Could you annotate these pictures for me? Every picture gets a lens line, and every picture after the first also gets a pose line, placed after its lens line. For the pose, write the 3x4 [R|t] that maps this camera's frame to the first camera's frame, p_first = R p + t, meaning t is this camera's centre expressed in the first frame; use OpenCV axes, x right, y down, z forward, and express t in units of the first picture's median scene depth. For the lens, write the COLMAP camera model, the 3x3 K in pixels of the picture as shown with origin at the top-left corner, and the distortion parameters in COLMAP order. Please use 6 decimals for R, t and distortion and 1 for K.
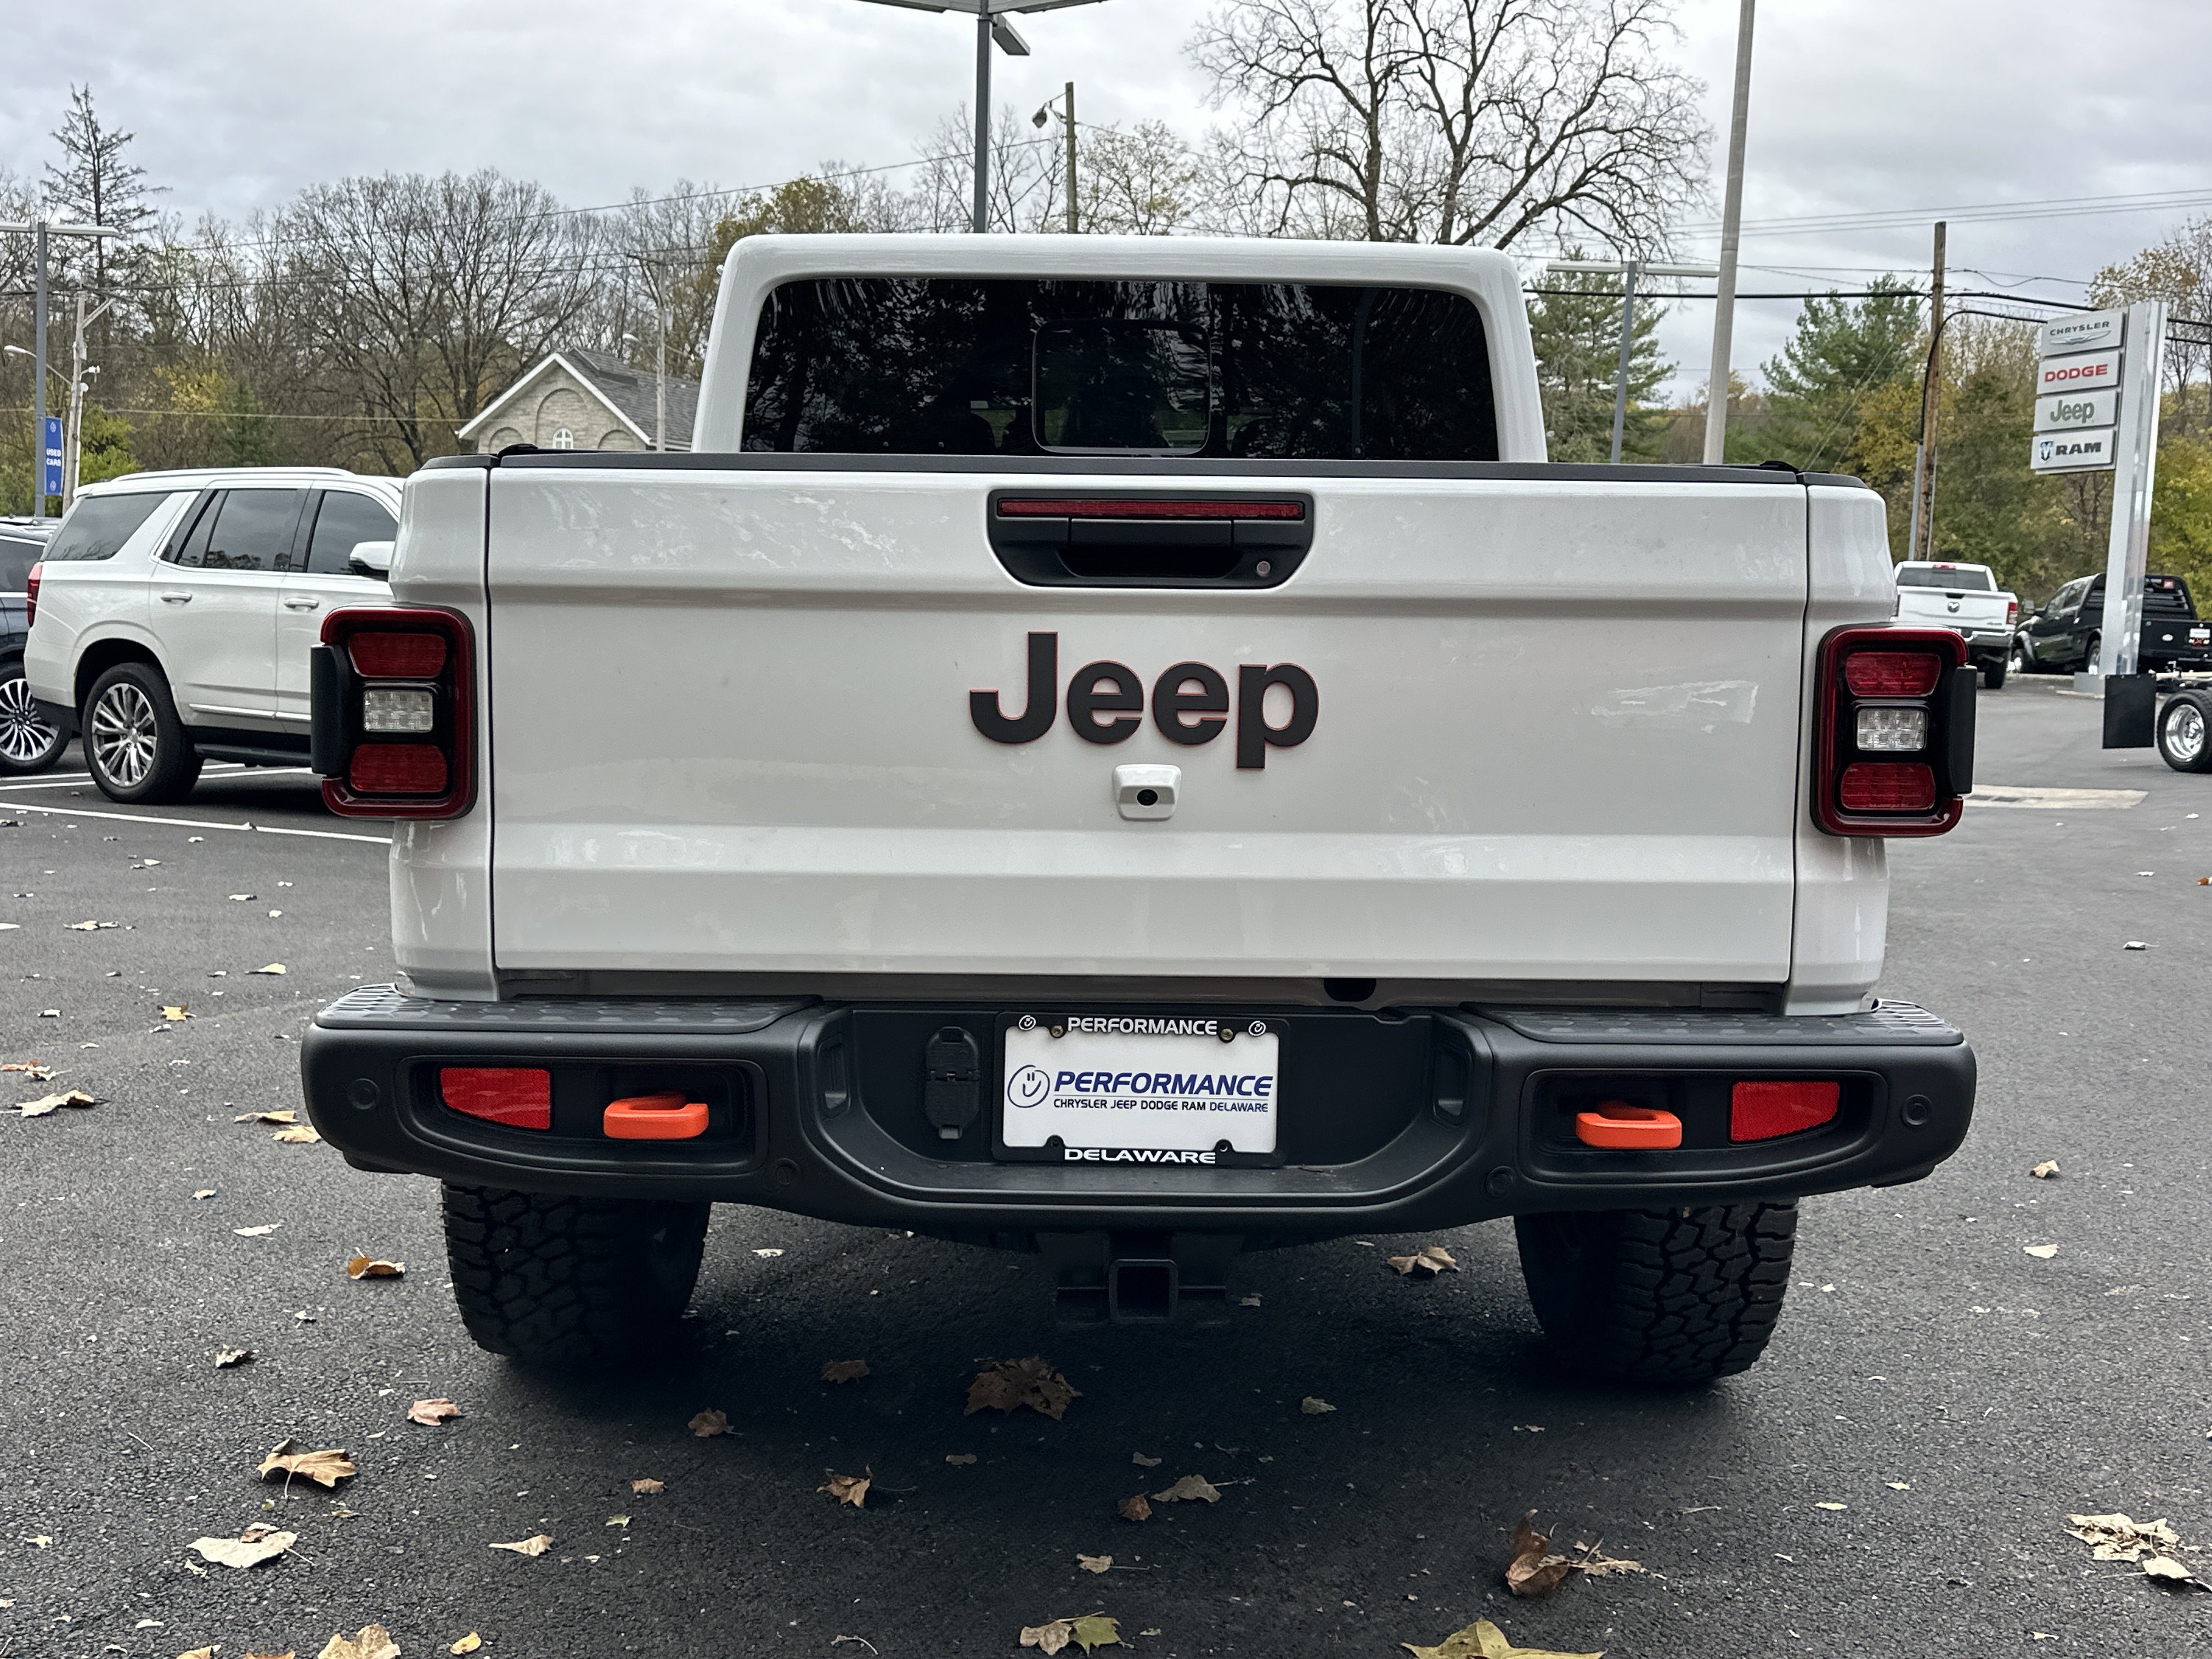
lens RADIAL K [[2185.1, 0, 1090.3], [0, 2185.1, 829.4], [0, 0, 1]] dist [0.179875, -0.352182]
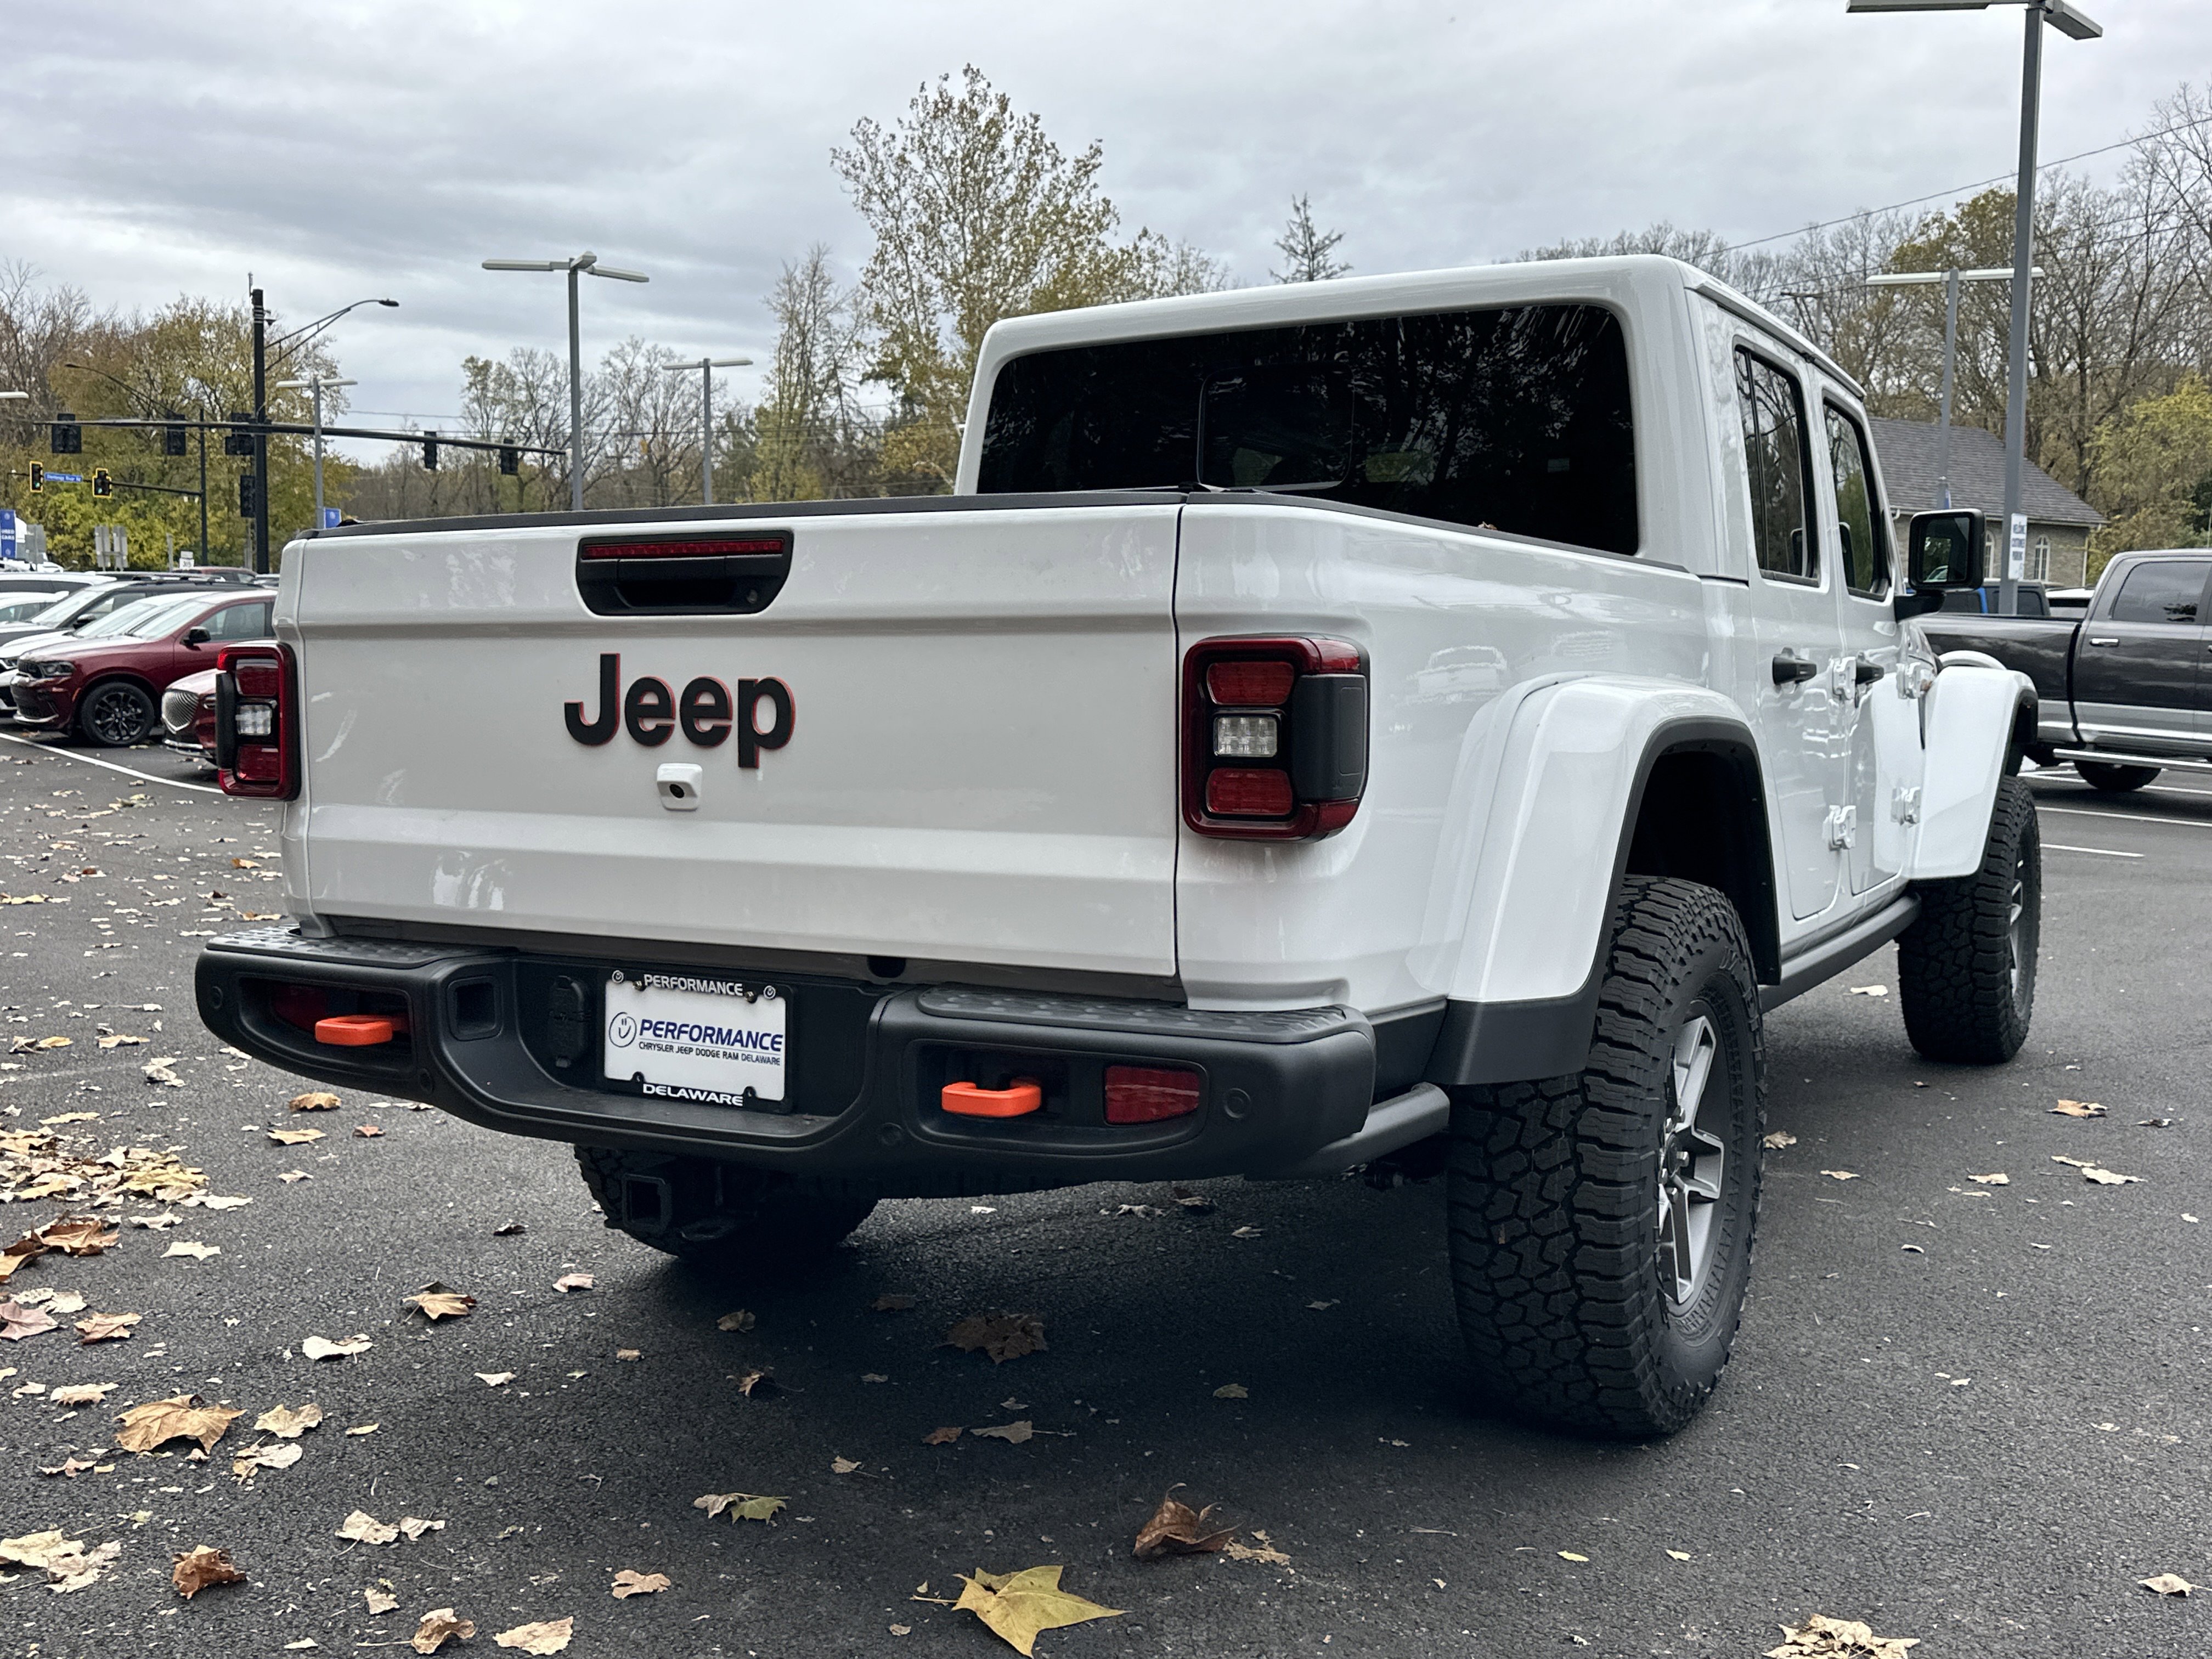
lens RADIAL K [[2180.4, 0, 1082.2], [0, 2180.4, 848.2], [0, 0, 1]] dist [0.172886, -0.310758]
pose [[0.860907, 0.026939, -0.508048, 0.803215], [-0.033800, 0.999419, -0.004282, 0.013834], [0.507638, 0.020859, 0.861318, 0.082484]]
